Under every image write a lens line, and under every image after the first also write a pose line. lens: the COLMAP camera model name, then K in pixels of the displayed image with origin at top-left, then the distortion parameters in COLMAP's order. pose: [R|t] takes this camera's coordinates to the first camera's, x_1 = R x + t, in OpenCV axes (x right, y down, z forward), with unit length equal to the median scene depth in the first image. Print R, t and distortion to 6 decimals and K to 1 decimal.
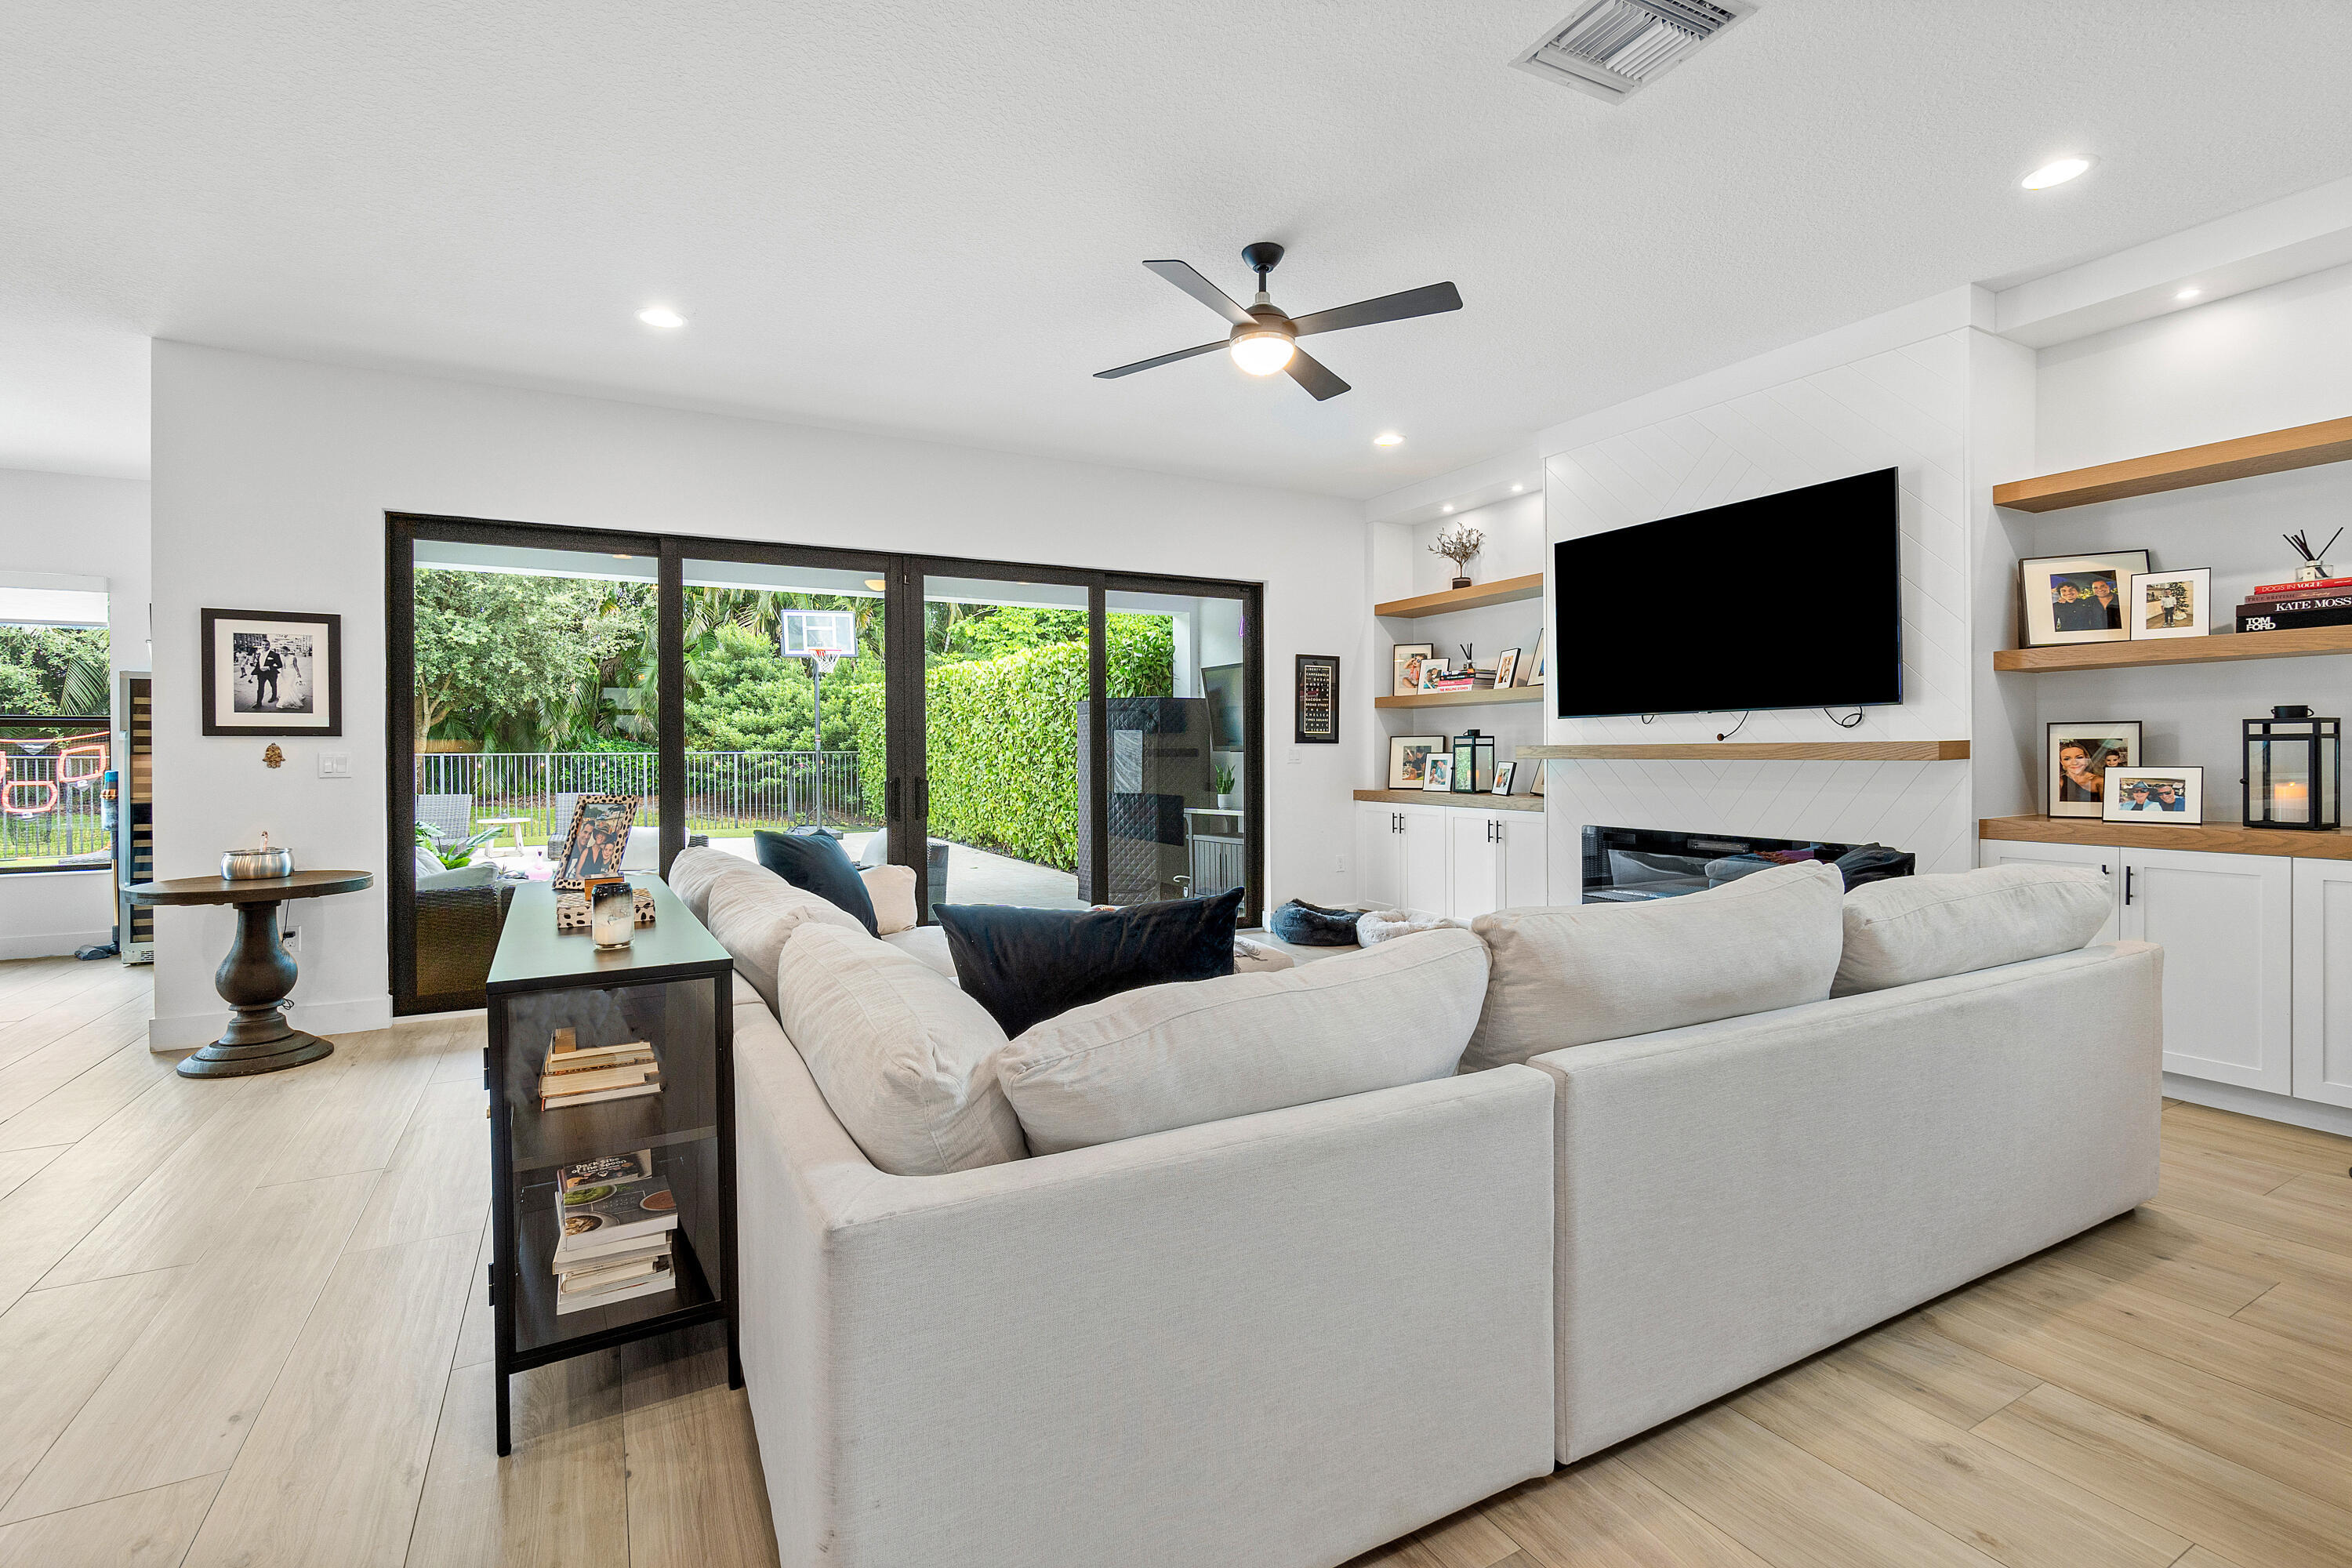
lens RADIAL K [[1046.8, 0, 1139.2], [0, 1046.8, 758.3], [0, 0, 1]] dist [-0.003296, -0.000325]
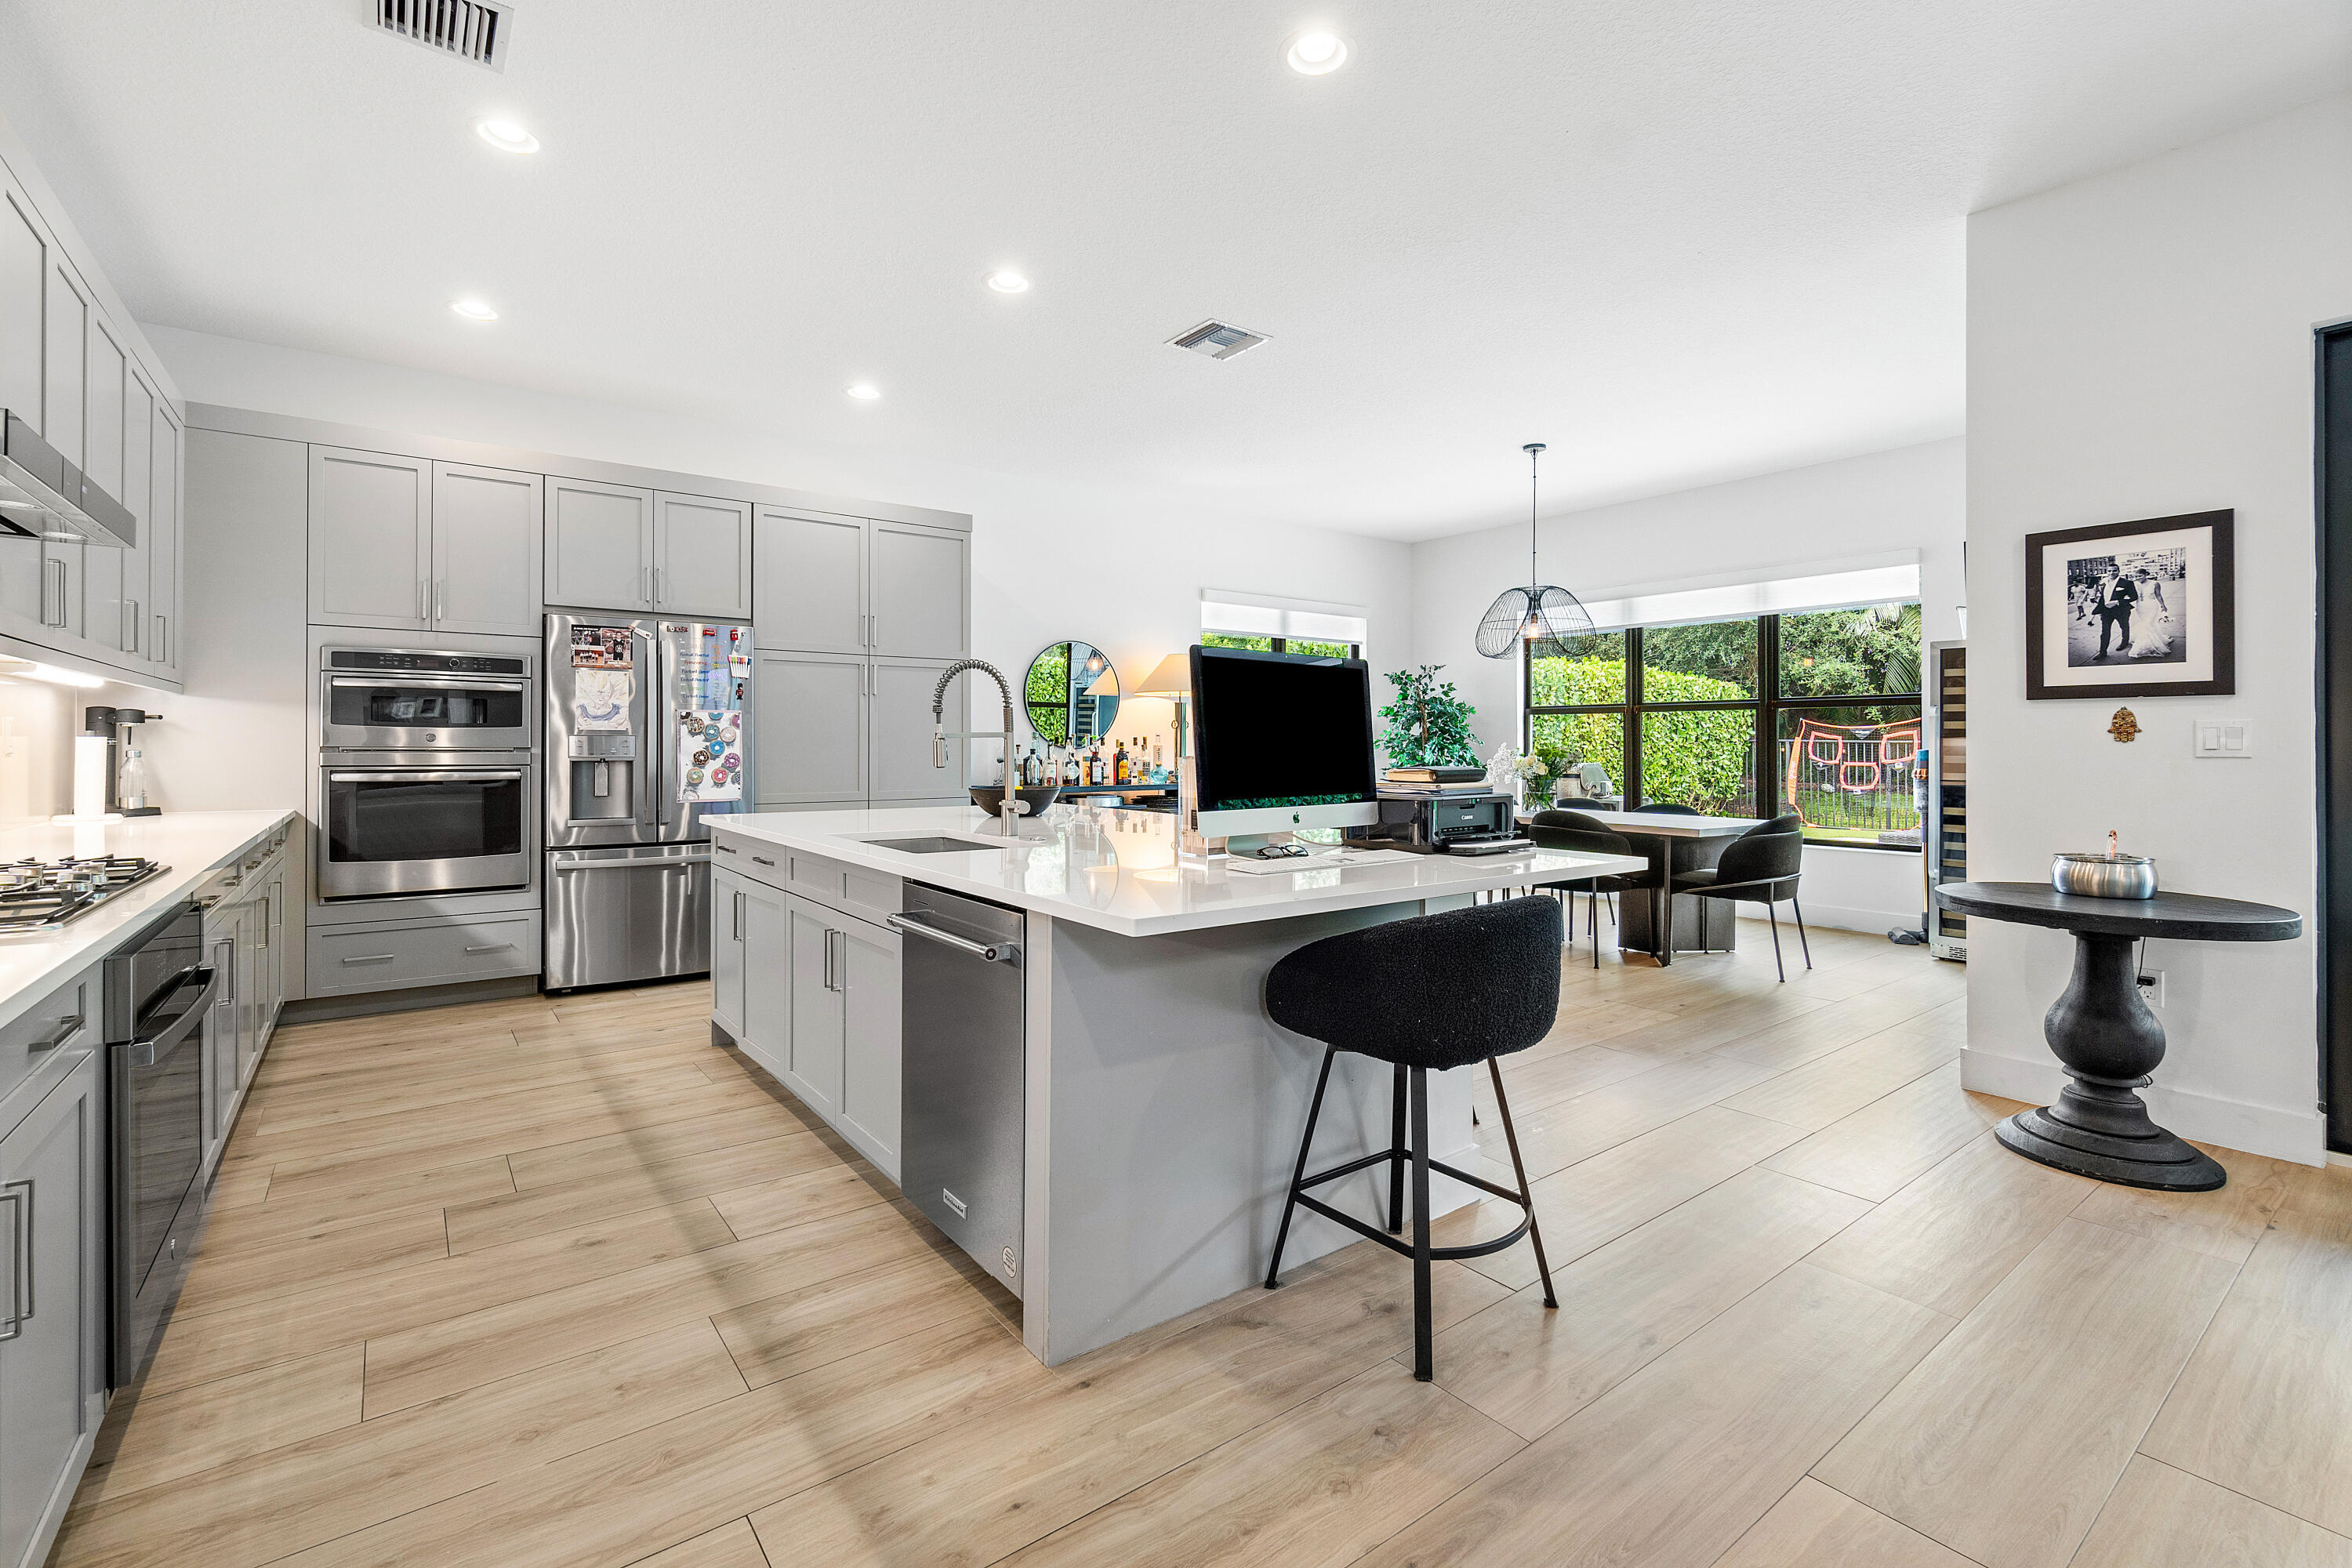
lens RADIAL K [[1024.3, 0, 1169.7], [0, 1024.3, 736.3], [0, 0, 1]] dist [0.000537, -0.000224]
pose [[0.158093, -0.002414, -0.987421, -0.197064], [-0.008261, 0.999959, -0.003768, 0.010905], [0.987390, 0.008752, 0.158067, 0.201130]]
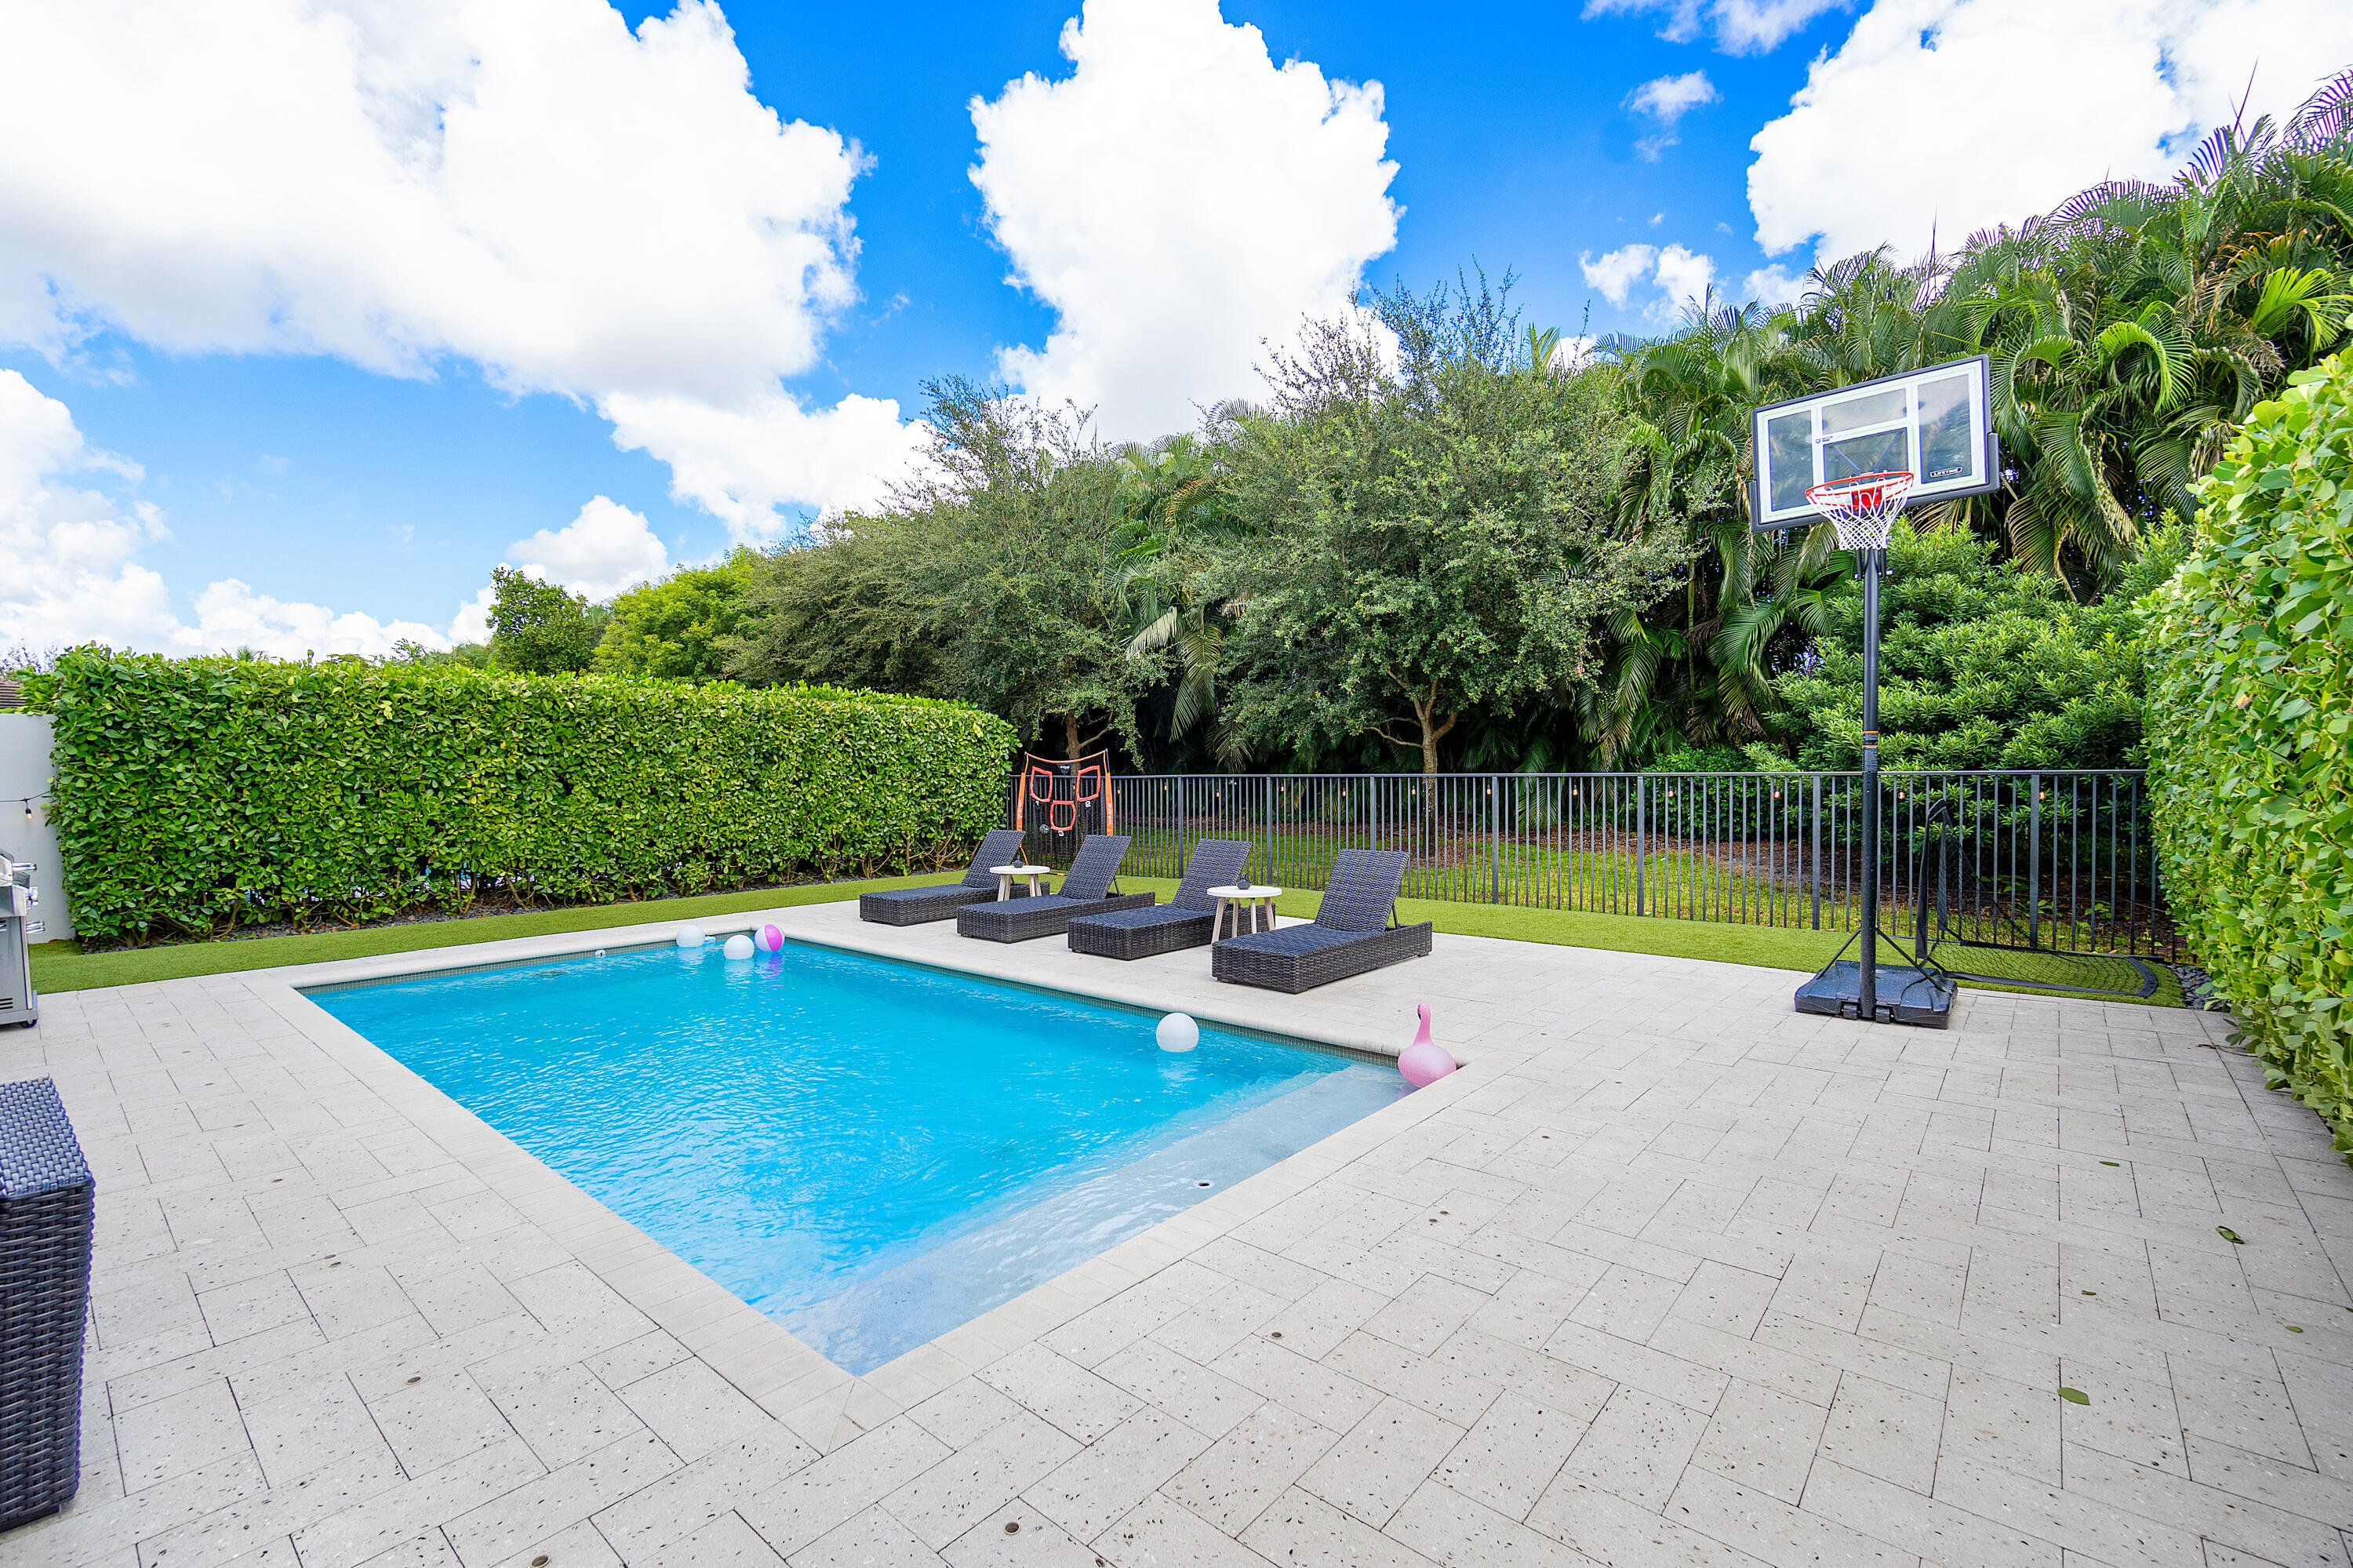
lens RADIAL K [[1012.7, 0, 1181.8], [0, 1012.7, 796.1], [0, 0, 1]] dist [0.000228, -0.000099]
pose [[0.373151, 0.026404, -0.927395, -0.218043], [0.002668, 0.999560, 0.029532, -0.032633], [0.927767, -0.013494, 0.372916, 1.950446]]
